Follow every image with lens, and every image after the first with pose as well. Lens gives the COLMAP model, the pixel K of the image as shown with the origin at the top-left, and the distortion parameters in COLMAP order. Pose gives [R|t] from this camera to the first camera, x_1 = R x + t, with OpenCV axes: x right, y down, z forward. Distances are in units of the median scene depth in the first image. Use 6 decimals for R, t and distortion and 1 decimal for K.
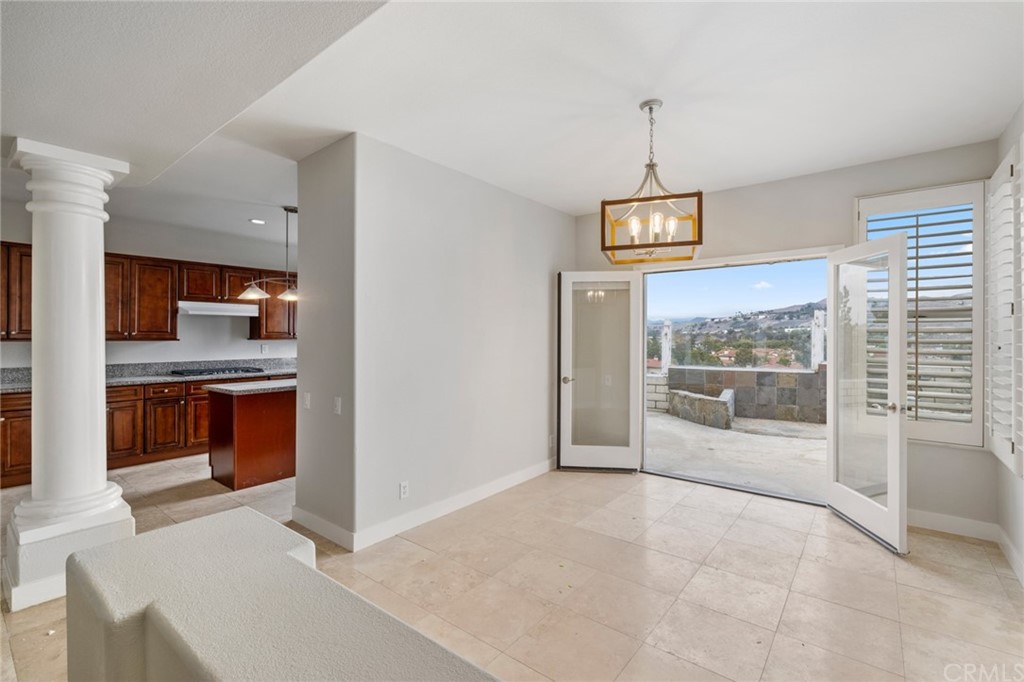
lens RADIAL K [[459.4, 0, 510.6], [0, 459.4, 337.7], [0, 0, 1]] dist [-0.006607, 0.000100]
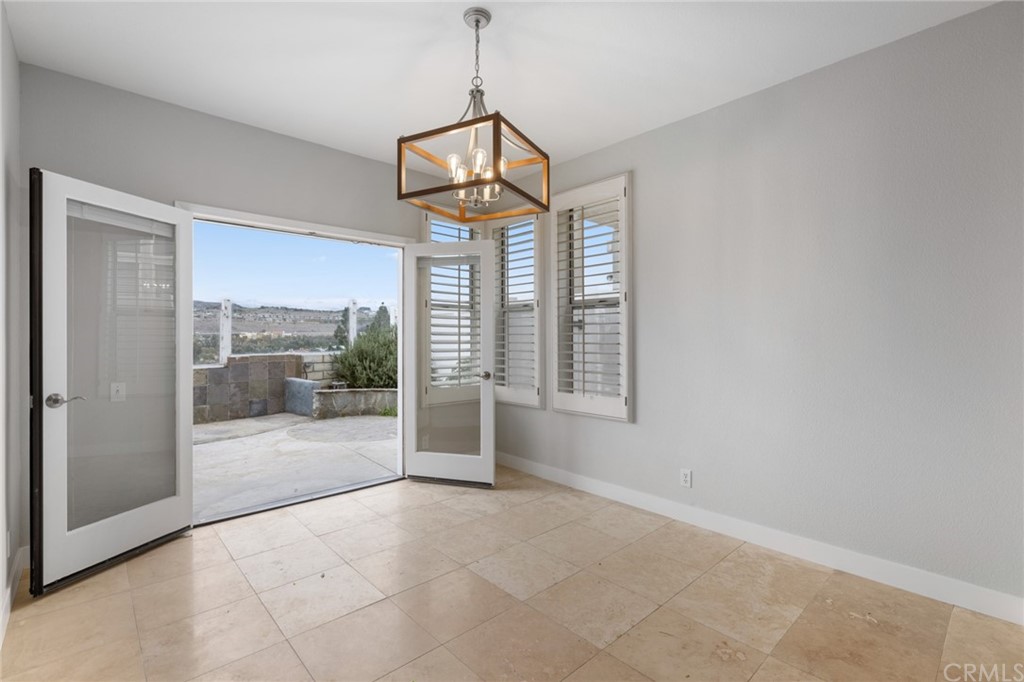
lens RADIAL K [[459.4, 0, 507.7], [0, 459.4, 341.3], [0, 0, 1]] dist [-0.006607, 0.000100]
pose [[0.166105, -0.010483, 0.986052, -0.269948], [0.002611, 0.999945, 0.010191, 0.027511], [-0.986105, 0.000882, 0.166123, 0.462402]]
